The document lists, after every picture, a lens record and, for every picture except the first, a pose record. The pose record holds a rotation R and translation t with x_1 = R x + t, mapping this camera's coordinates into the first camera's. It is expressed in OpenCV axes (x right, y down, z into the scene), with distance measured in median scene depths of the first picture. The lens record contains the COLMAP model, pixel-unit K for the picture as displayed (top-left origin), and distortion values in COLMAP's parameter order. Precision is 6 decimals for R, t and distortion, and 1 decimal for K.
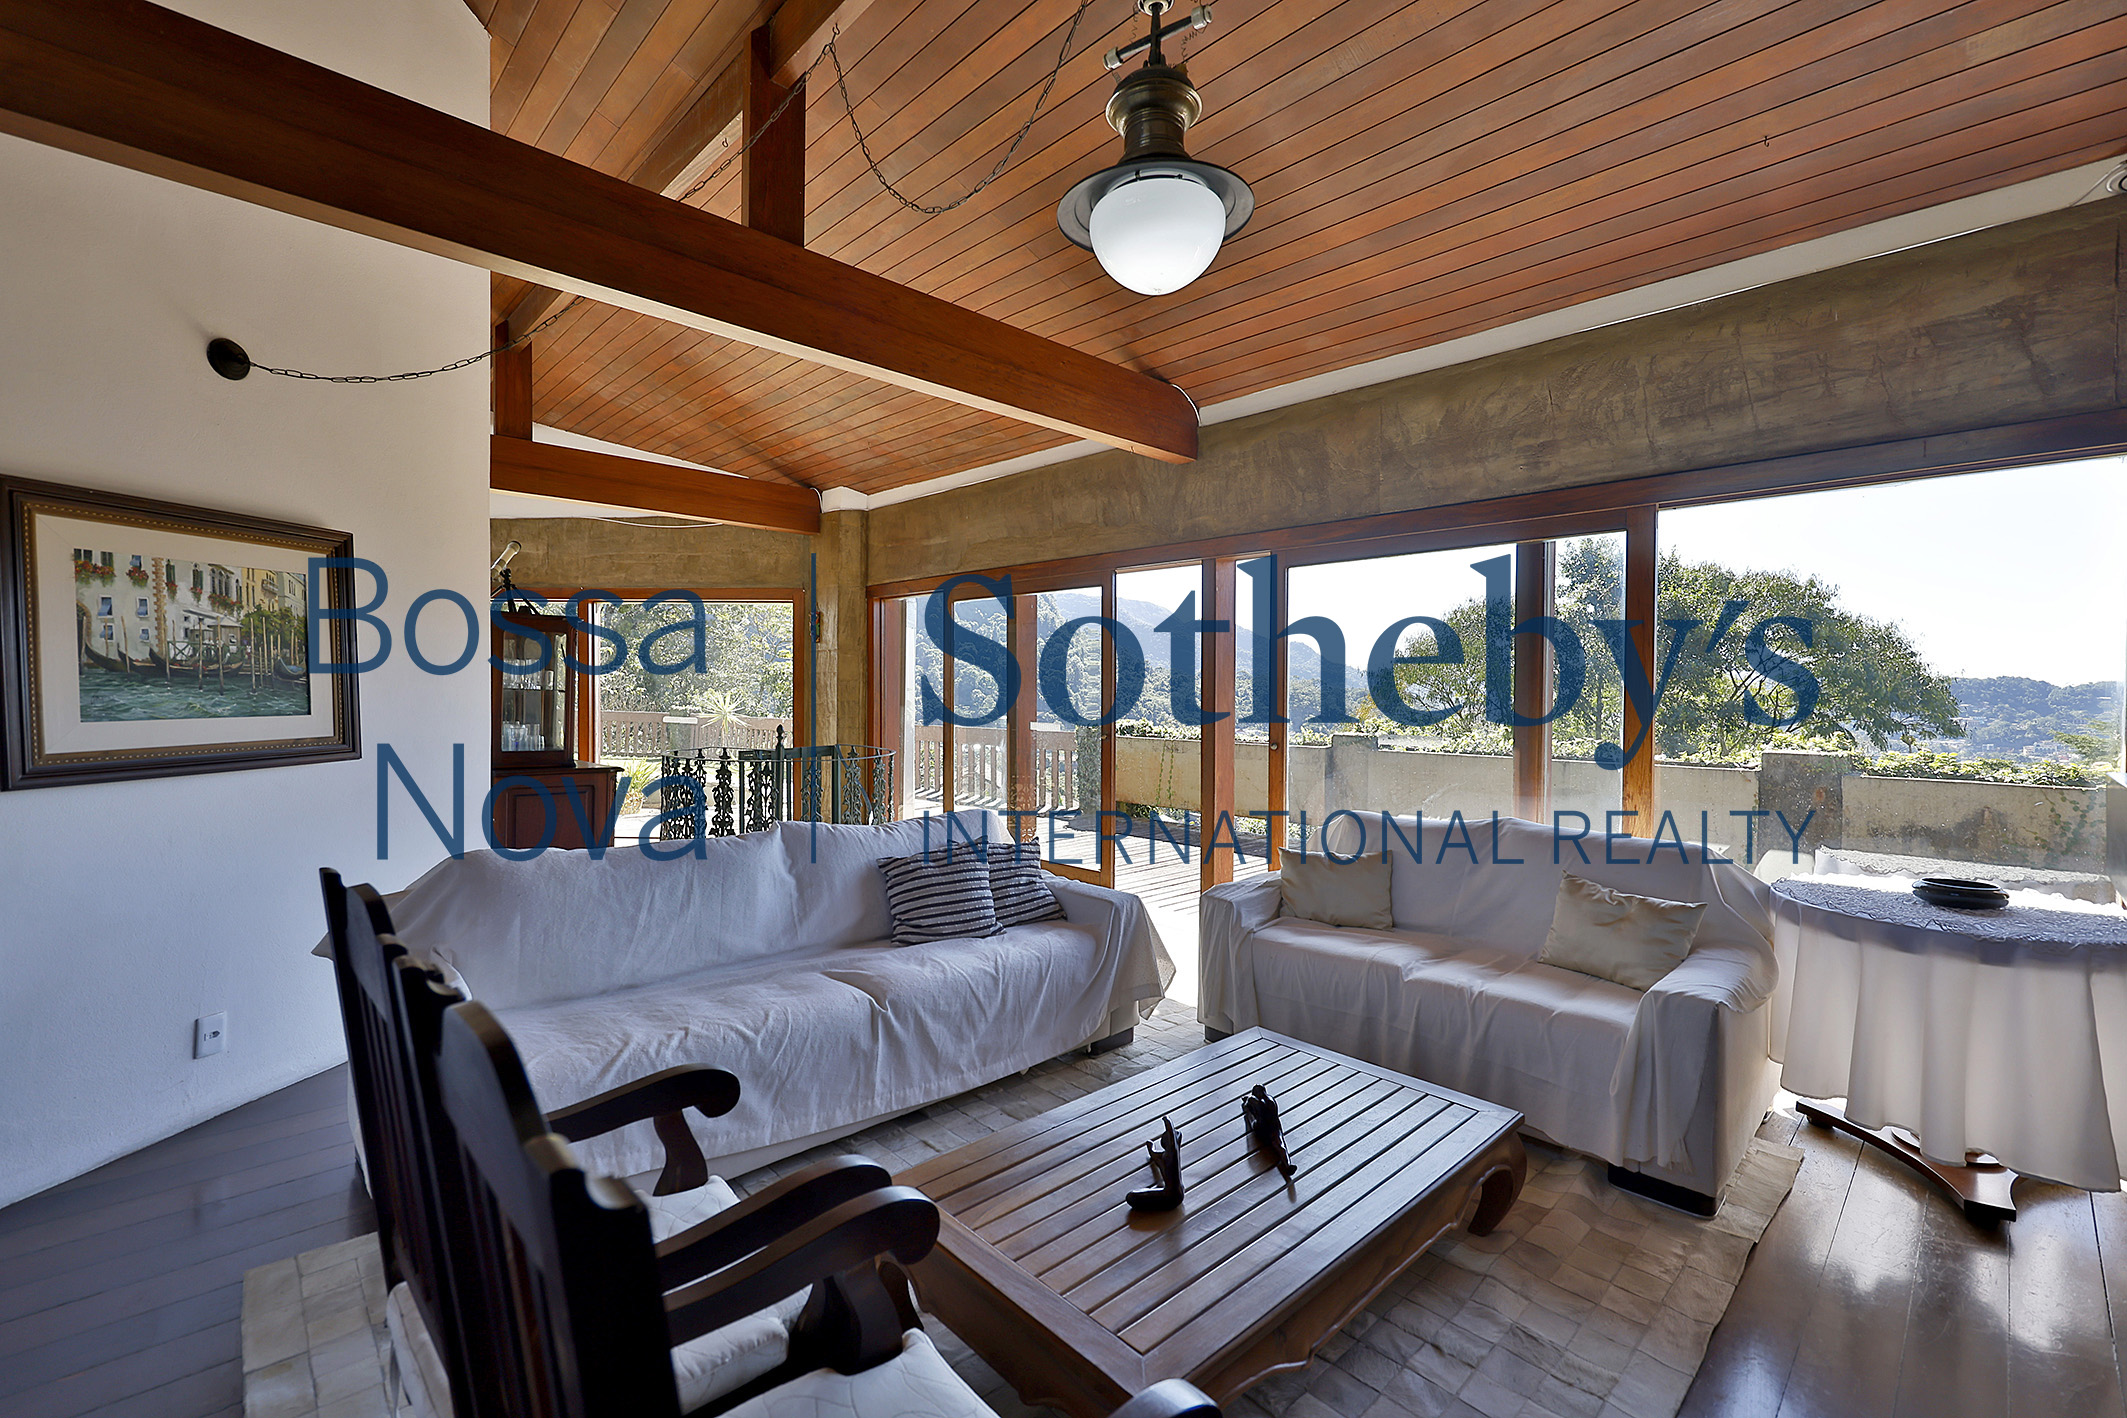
lens RADIAL K [[913.0, 0, 1063.7], [0, 913.0, 707.1], [0, 0, 1]] dist [0.001855, 0.000007]
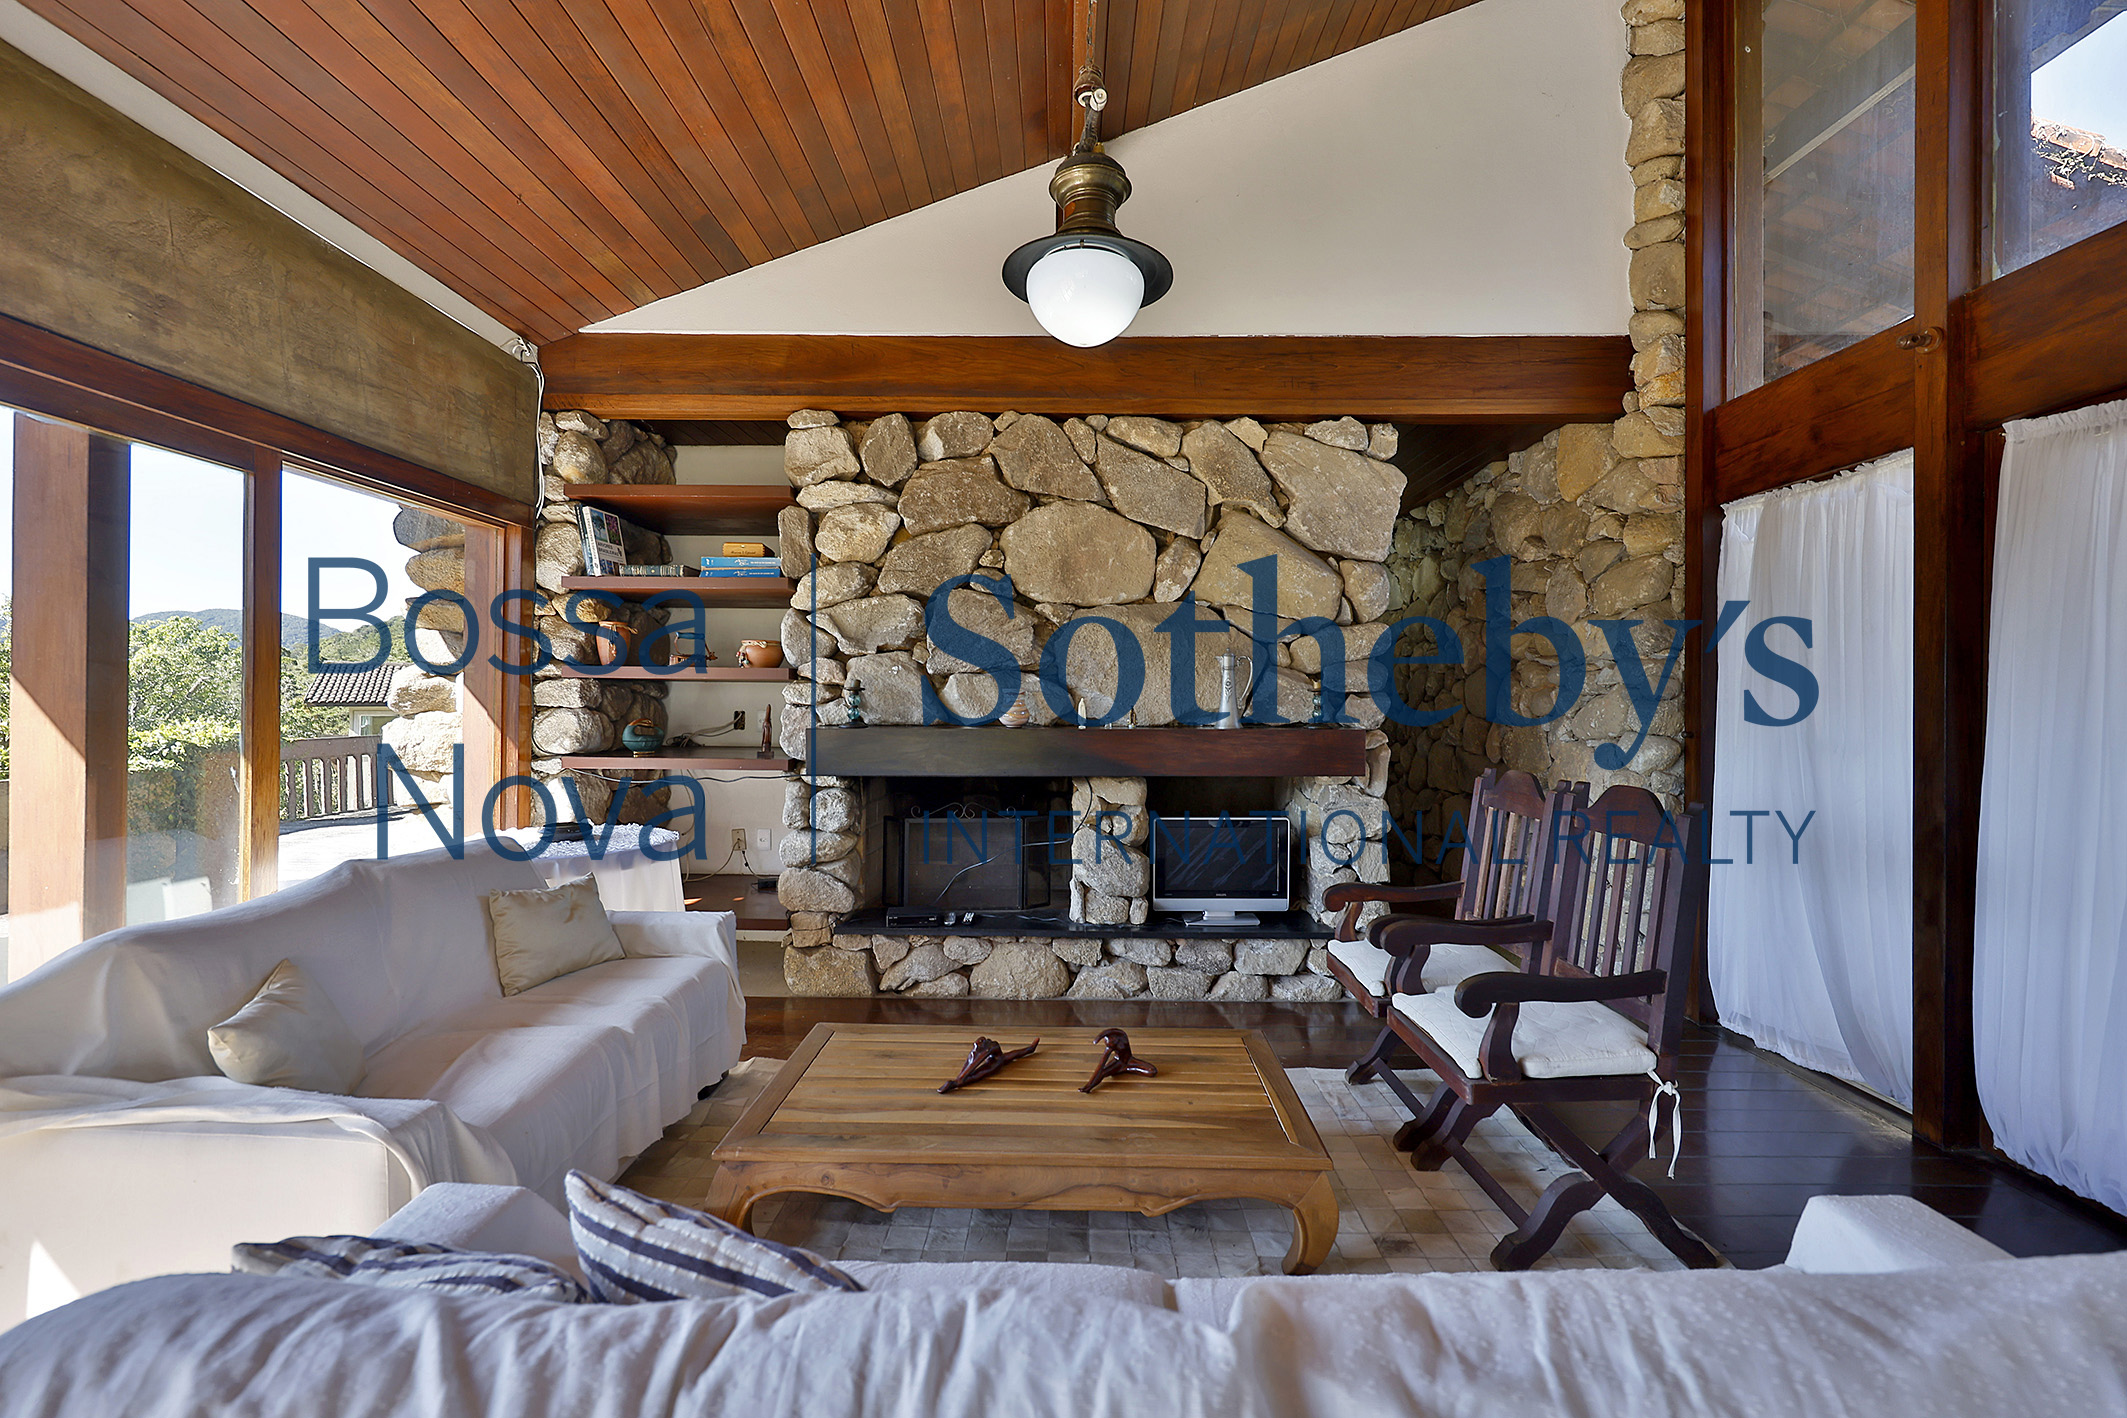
lens RADIAL K [[913.0, 0, 1059.6], [0, 913.0, 703.8], [0, 0, 1]] dist [0.001855, 0.000007]
pose [[-0.717952, -0.009596, 0.696026, -0.409596], [0.004738, 0.999814, 0.018671, -0.012541], [-0.696076, 0.016702, -0.717773, 1.109616]]
